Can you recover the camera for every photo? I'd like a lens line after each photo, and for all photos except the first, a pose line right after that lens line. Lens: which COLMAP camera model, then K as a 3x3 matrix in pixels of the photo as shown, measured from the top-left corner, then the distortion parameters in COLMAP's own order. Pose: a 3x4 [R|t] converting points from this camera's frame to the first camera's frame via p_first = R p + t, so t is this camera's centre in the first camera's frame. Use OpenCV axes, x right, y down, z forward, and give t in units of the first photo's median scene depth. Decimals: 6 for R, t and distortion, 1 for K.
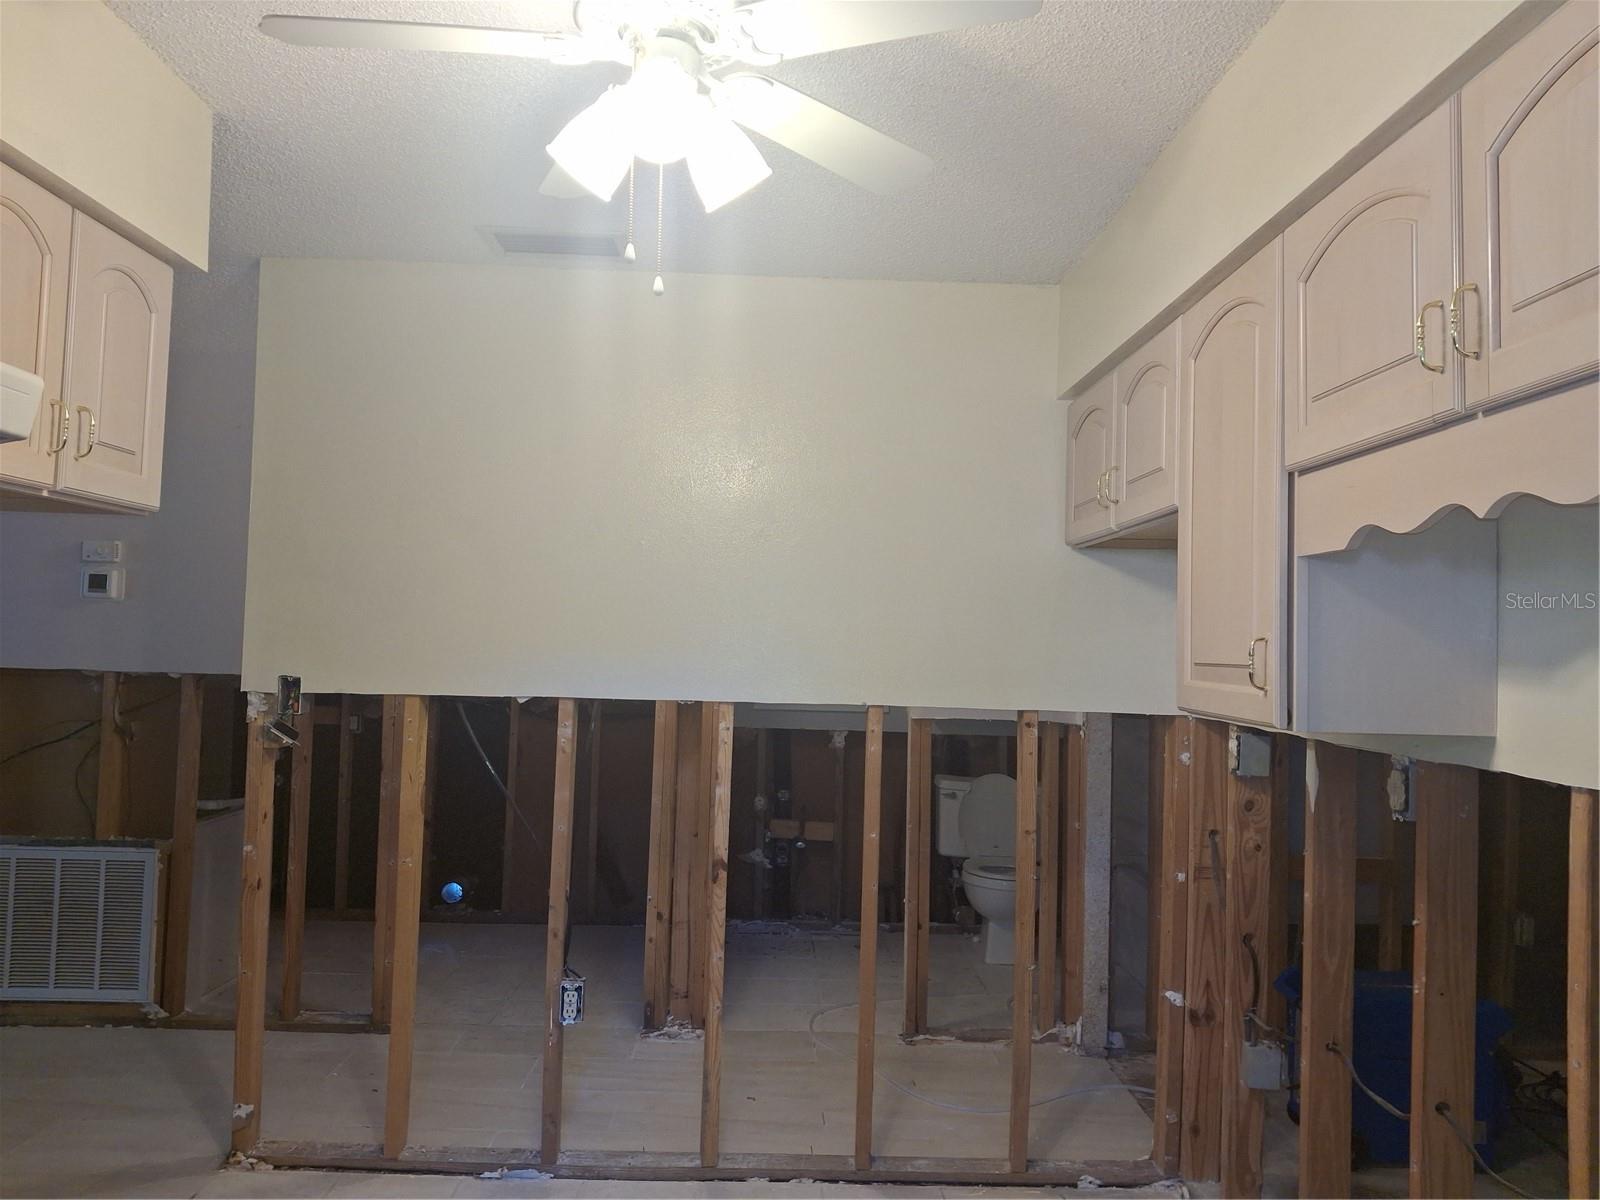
lens RADIAL K [[1152.6, 0, 800.0], [0, 1152.6, 600.0], [0, 0, 1]] dist [-0.002701, -0.106328]
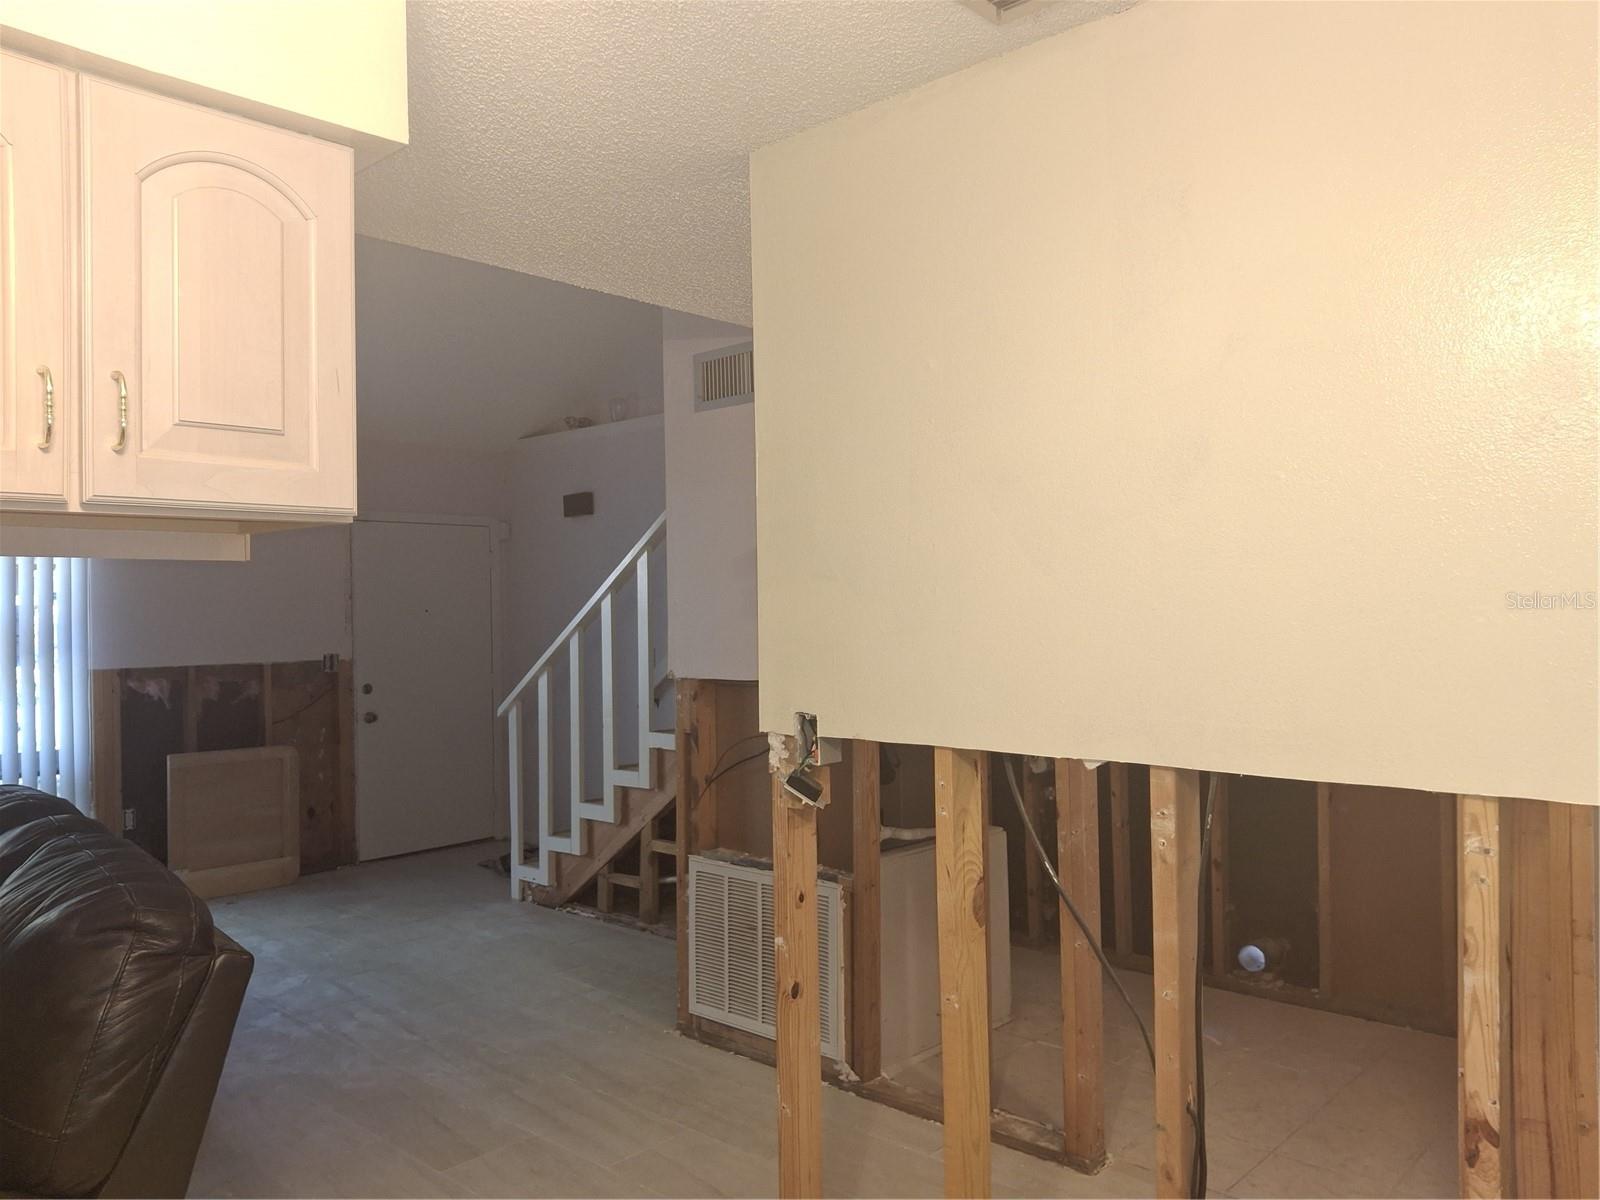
lens RADIAL K [[1179.2, 0, 800.9], [0, 1179.2, 591.6], [0, 0, 1]] dist [0.041705, -0.076362]
pose [[0.718380, -0.042717, -0.694338, 0.075747], [0.058808, 0.998269, -0.000572, -0.010527], [0.693160, -0.040422, 0.719649, 0.453498]]
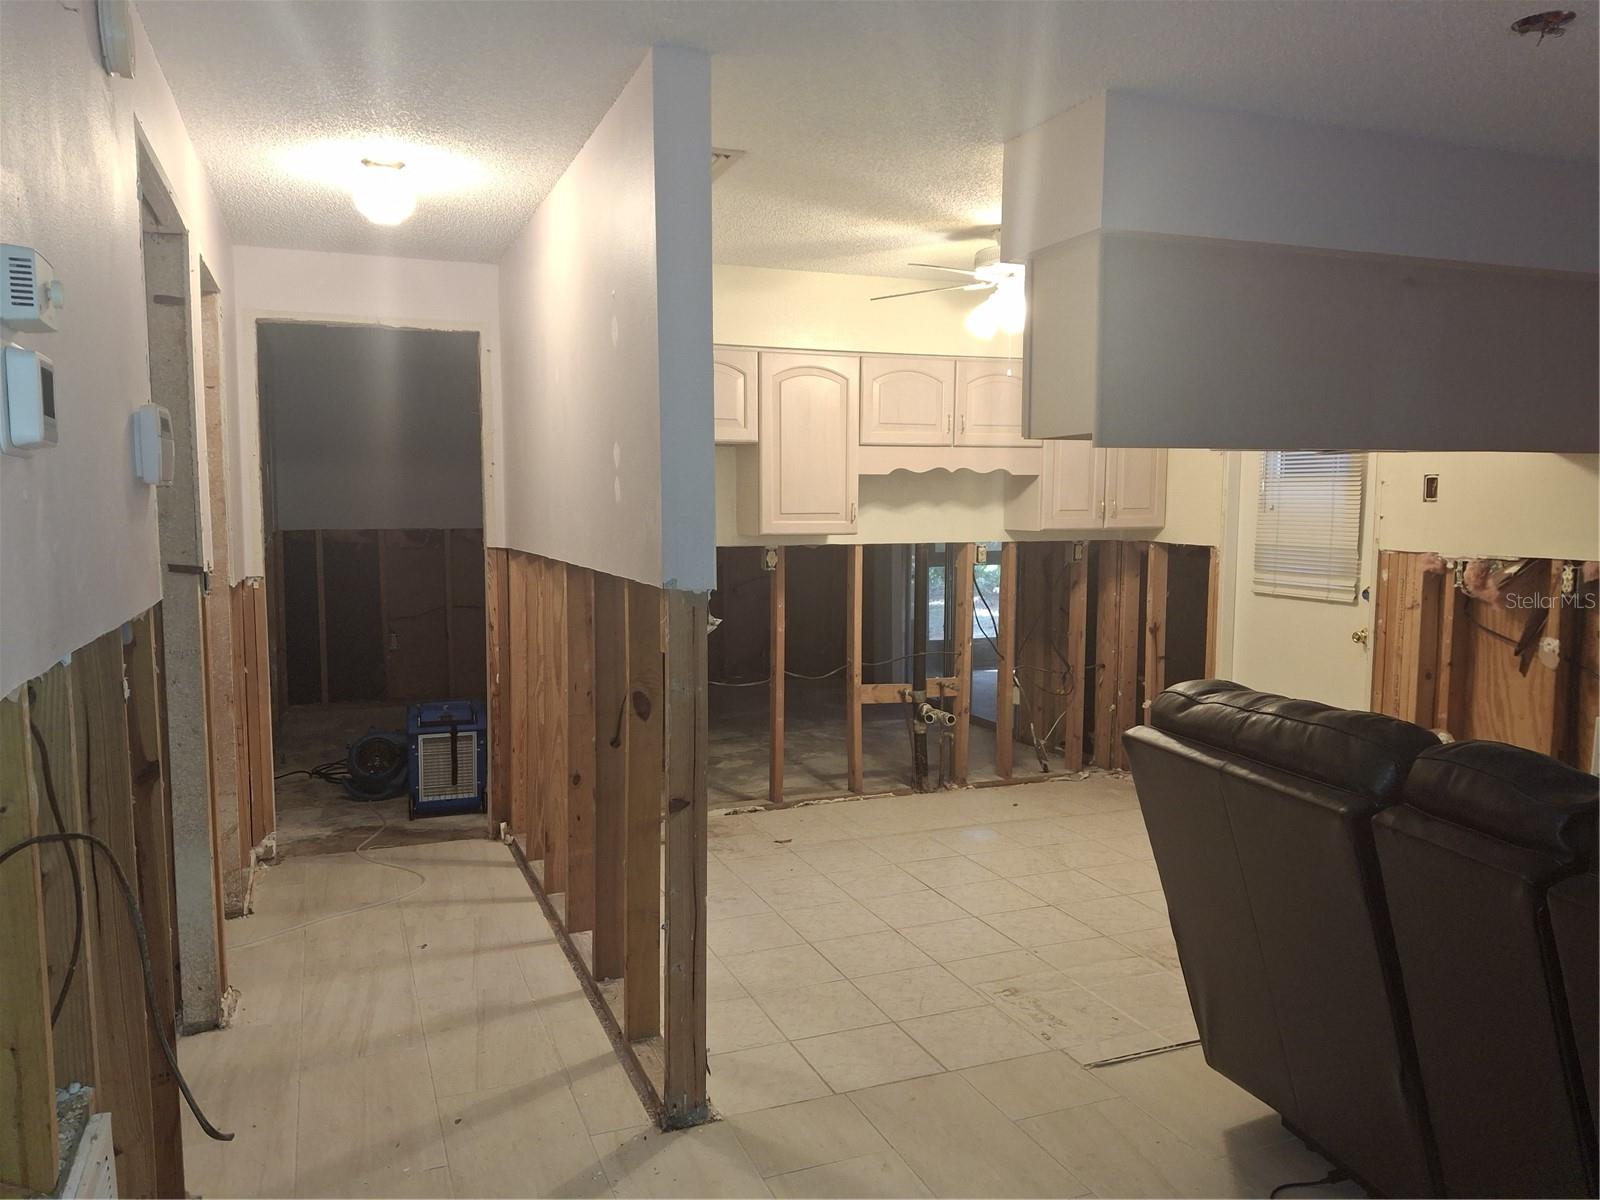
lens RADIAL K [[1179.2, 0, 800.9], [0, 1179.2, 591.6], [0, 0, 1]] dist [0.041705, -0.076362]
pose [[-0.344789, -0.095321, 0.933828, -1.815468], [-0.039380, 0.995424, 0.087069, 0.005160], [-0.937854, -0.006753, -0.346965, 1.674853]]
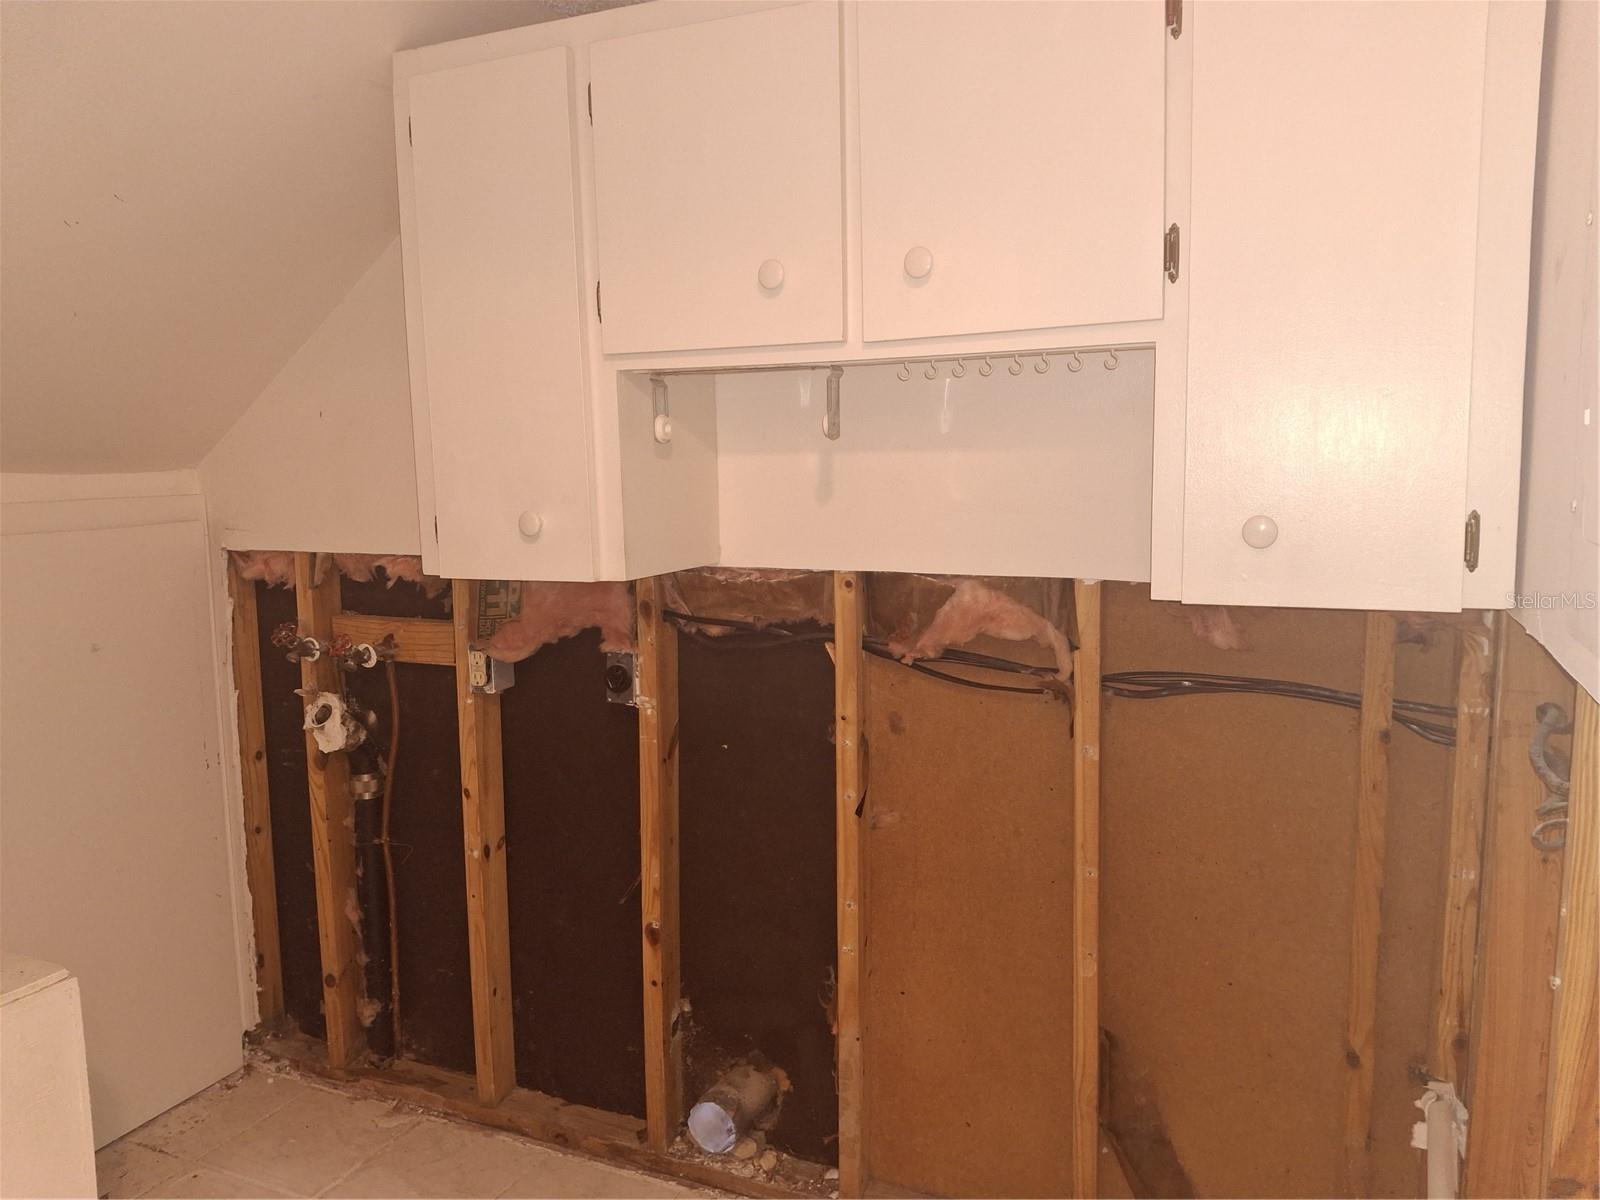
lens RADIAL K [[1179.2, 0, 800.9], [0, 1179.2, 591.6], [0, 0, 1]] dist [0.041705, -0.076362]
pose [[0.911642, 0.007314, -0.410920, -0.230336], [0.052408, 0.989610, 0.133885, 0.062618], [0.407630, -0.143591, 0.901787, 1.325856]]
